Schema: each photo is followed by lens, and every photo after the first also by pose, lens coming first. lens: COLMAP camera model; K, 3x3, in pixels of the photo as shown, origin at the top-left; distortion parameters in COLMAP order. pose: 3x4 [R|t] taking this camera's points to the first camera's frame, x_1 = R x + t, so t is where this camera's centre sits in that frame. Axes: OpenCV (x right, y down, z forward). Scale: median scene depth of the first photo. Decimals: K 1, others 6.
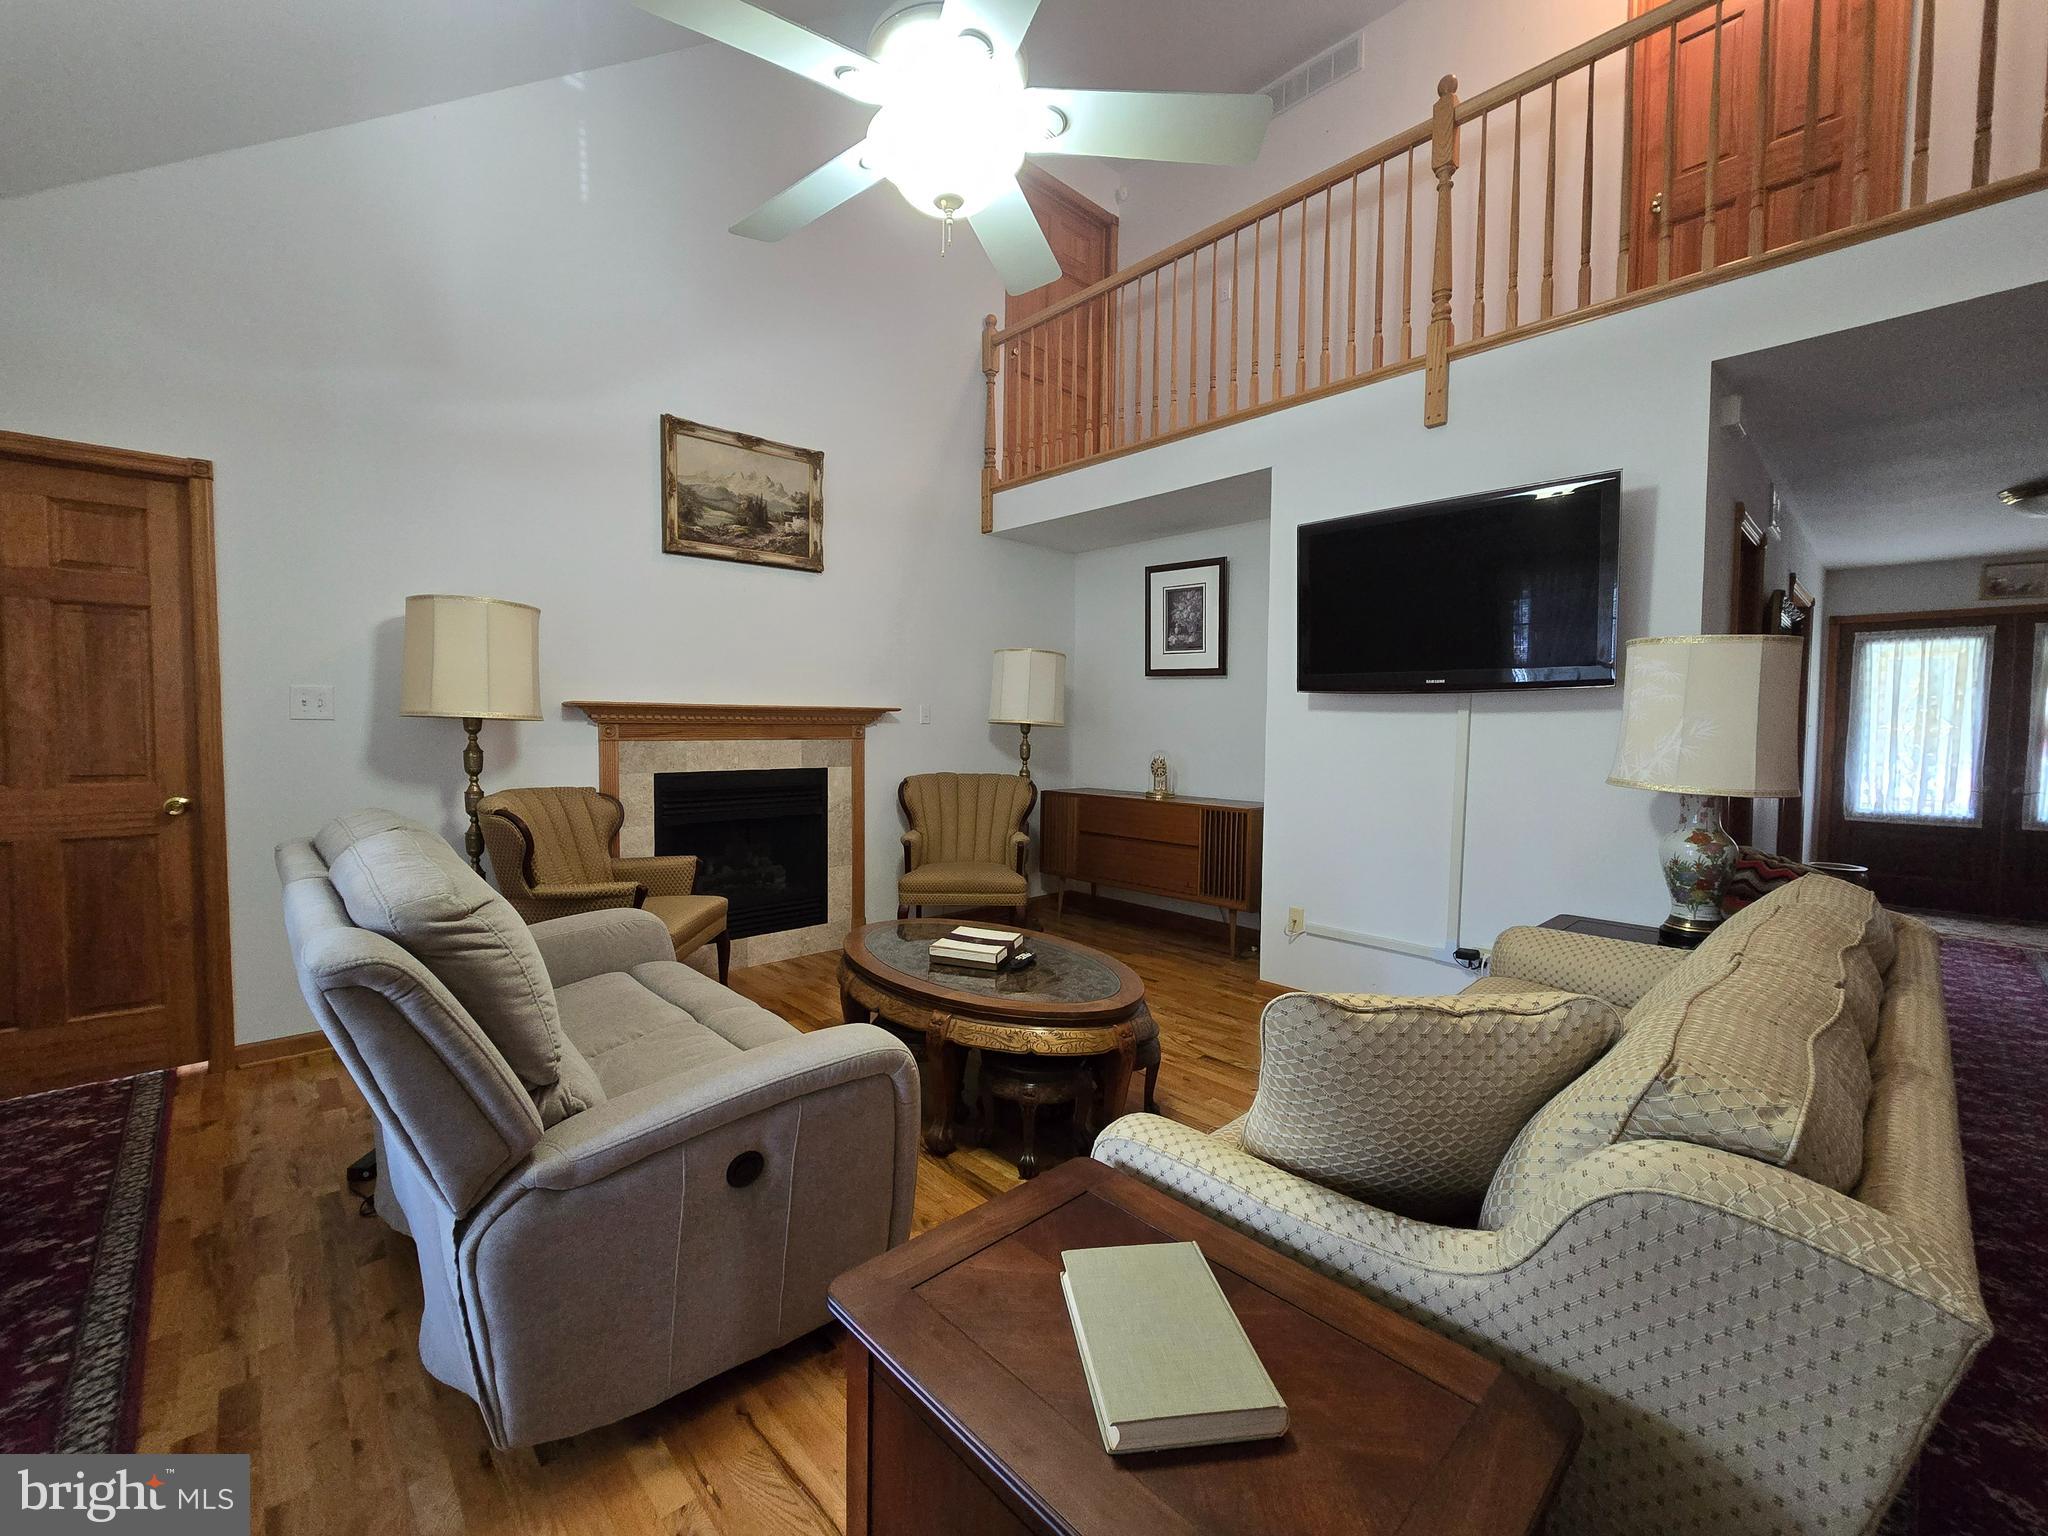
lens RADIAL K [[842.8, 0, 1019.4], [0, 842.8, 767.3], [0, 0, 1]] dist [-0.002777, 0.000374]
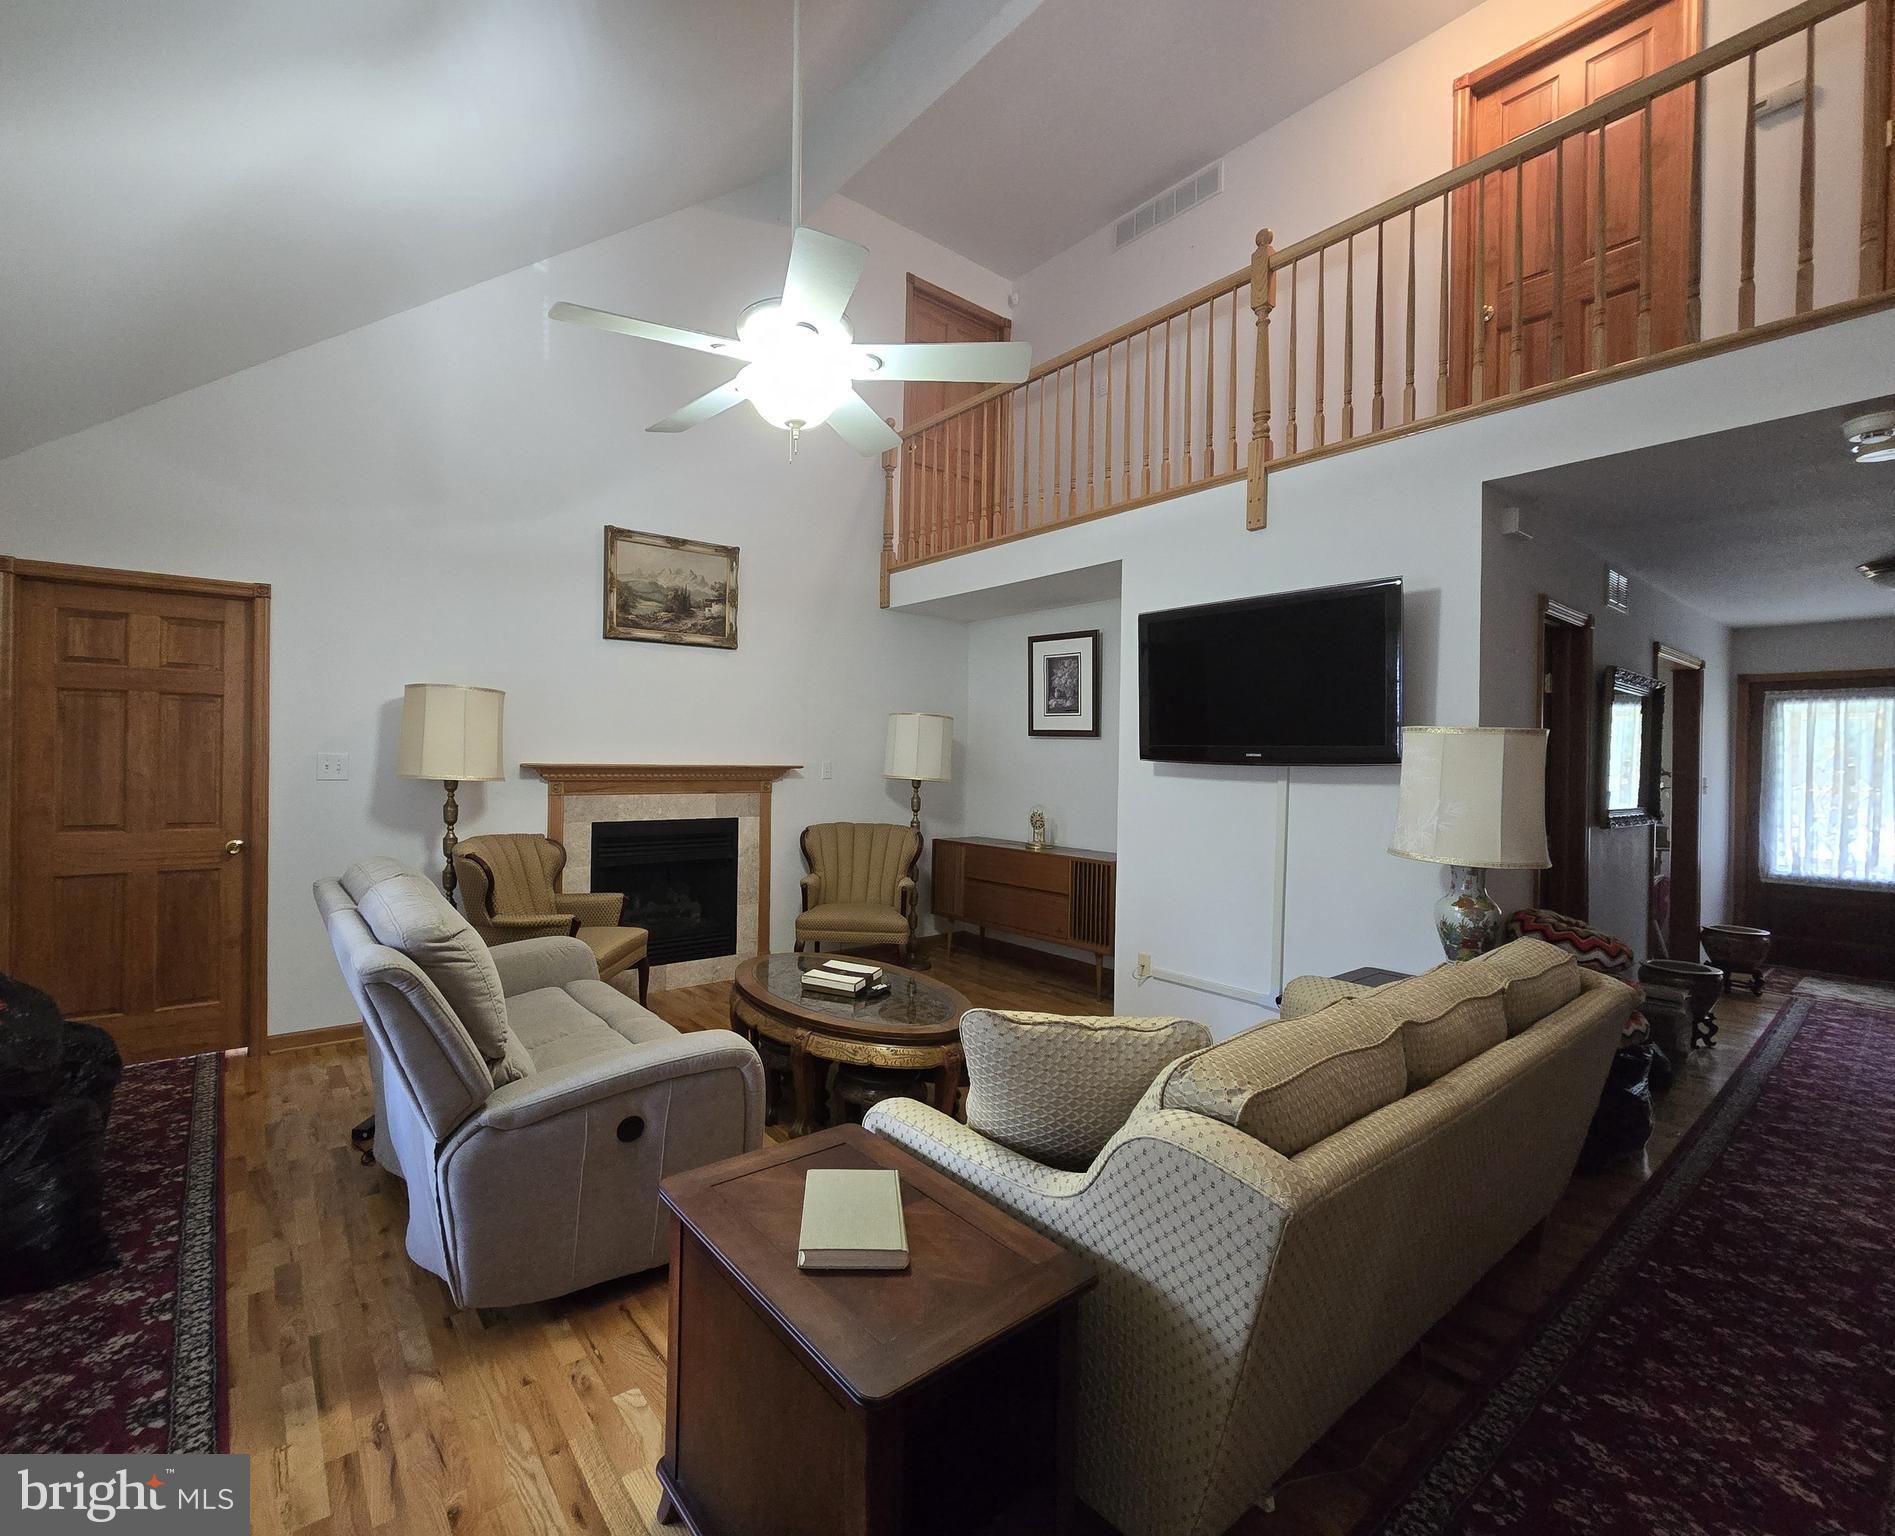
lens RADIAL K [[847.1, 0, 867.8], [0, 847.1, 766.3], [0, 0, 1]] dist [-0.000883, -0.000284]
pose [[0.993795, 0.007631, -0.110967, 0.104572], [-0.012354, 0.999044, -0.041935, -0.032532], [0.110541, 0.043046, 0.992939, -0.180333]]
